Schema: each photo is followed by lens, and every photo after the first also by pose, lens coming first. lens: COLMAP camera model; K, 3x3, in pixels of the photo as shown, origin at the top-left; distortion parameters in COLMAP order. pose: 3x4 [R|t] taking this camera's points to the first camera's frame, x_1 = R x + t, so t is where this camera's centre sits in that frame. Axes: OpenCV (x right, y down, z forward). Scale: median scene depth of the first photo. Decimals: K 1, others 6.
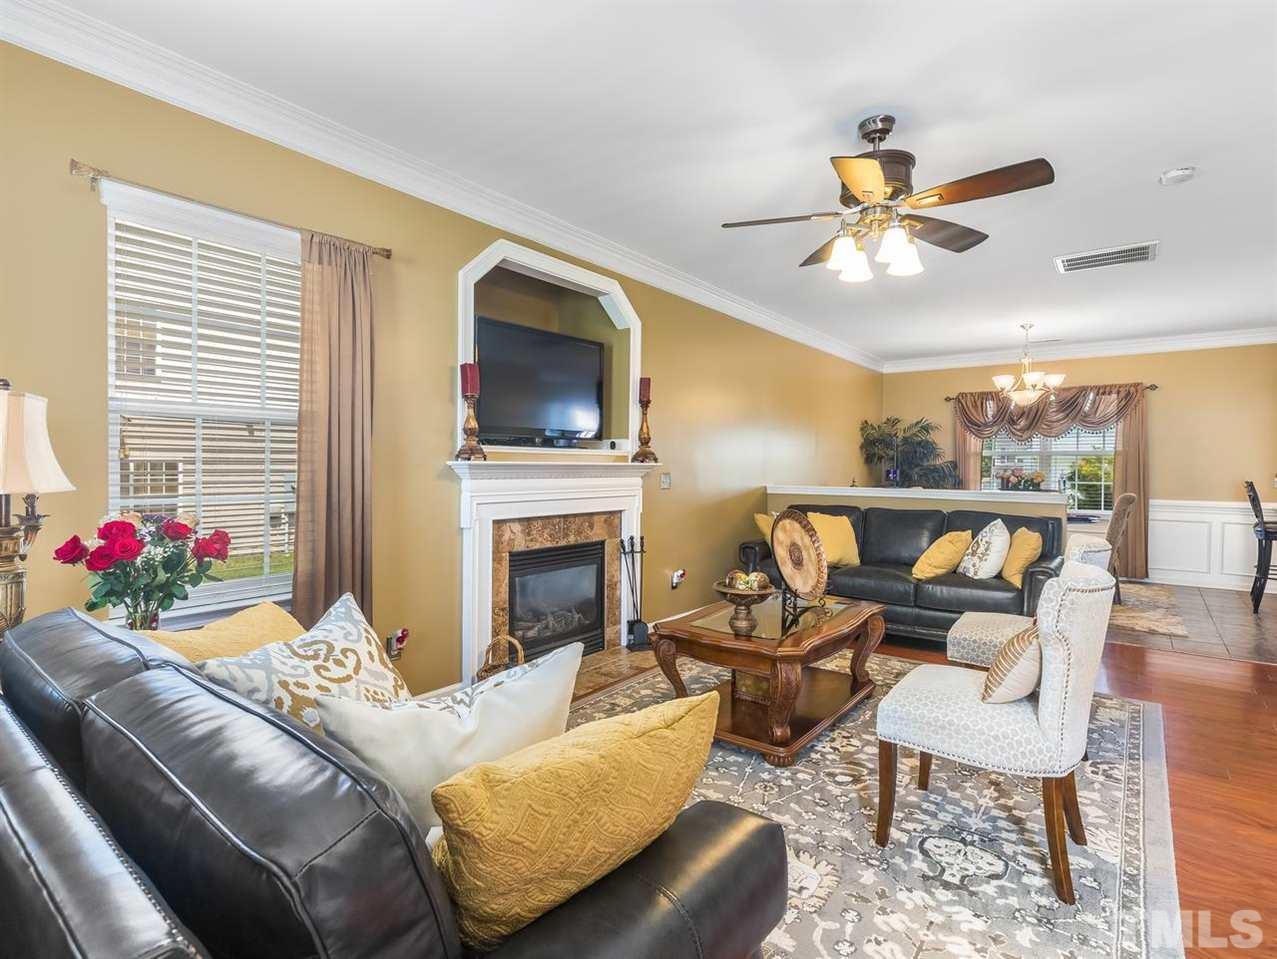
lens RADIAL K [[653.6, 0, 644.9], [0, 653.6, 479.6], [0, 0, 1]] dist [0.014443, 0.000353]
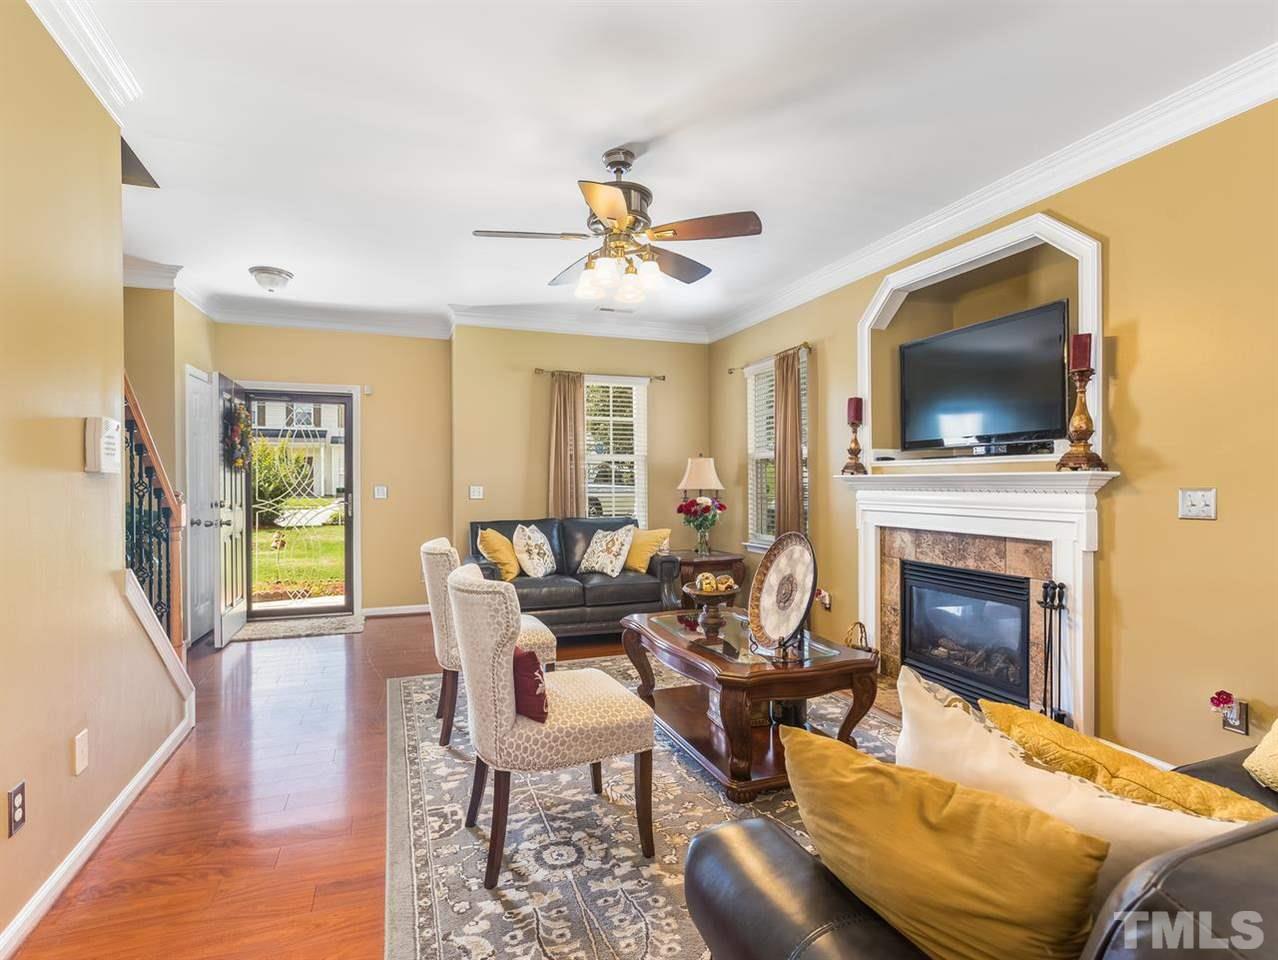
lens RADIAL K [[654.1, 0, 636.7], [0, 654.1, 476.9], [0, 0, 1]] dist [0.014443, 0.000353]
pose [[-0.516642, 0.001636, -0.856200, 0.908855], [-0.001811, 0.999994, 0.003004, -0.025155], [0.856199, 0.003103, -0.516636, 1.150142]]
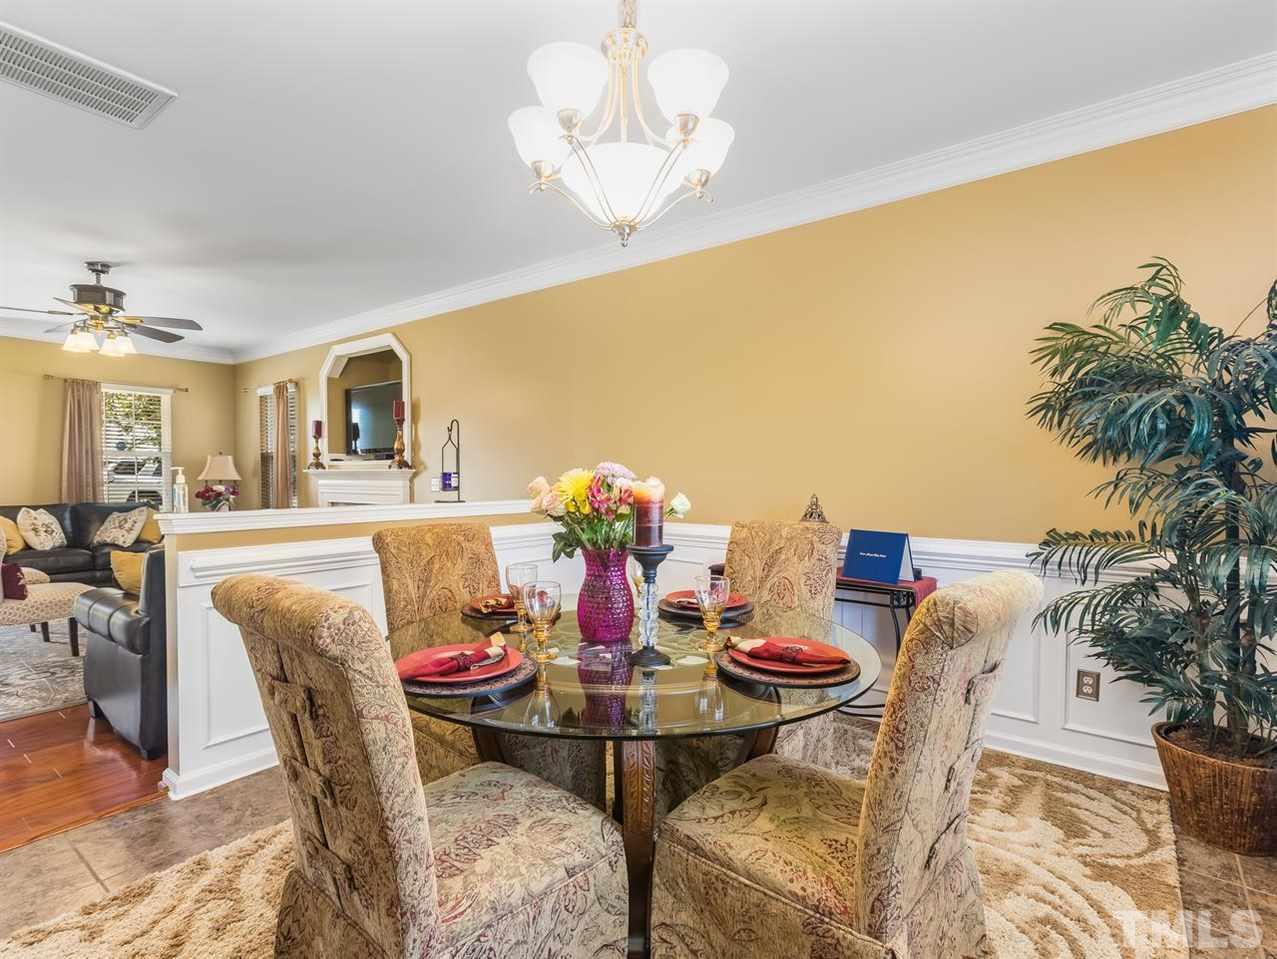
lens RADIAL K [[653.6, 0, 649.9], [0, 653.6, 486.6], [0, 0, 1]] dist [0.014443, 0.000353]
pose [[0.010095, 0.021853, -0.999710, 1.509246], [-0.012896, 0.999681, 0.021722, -0.030663], [0.999866, 0.012673, 0.010374, 1.753724]]
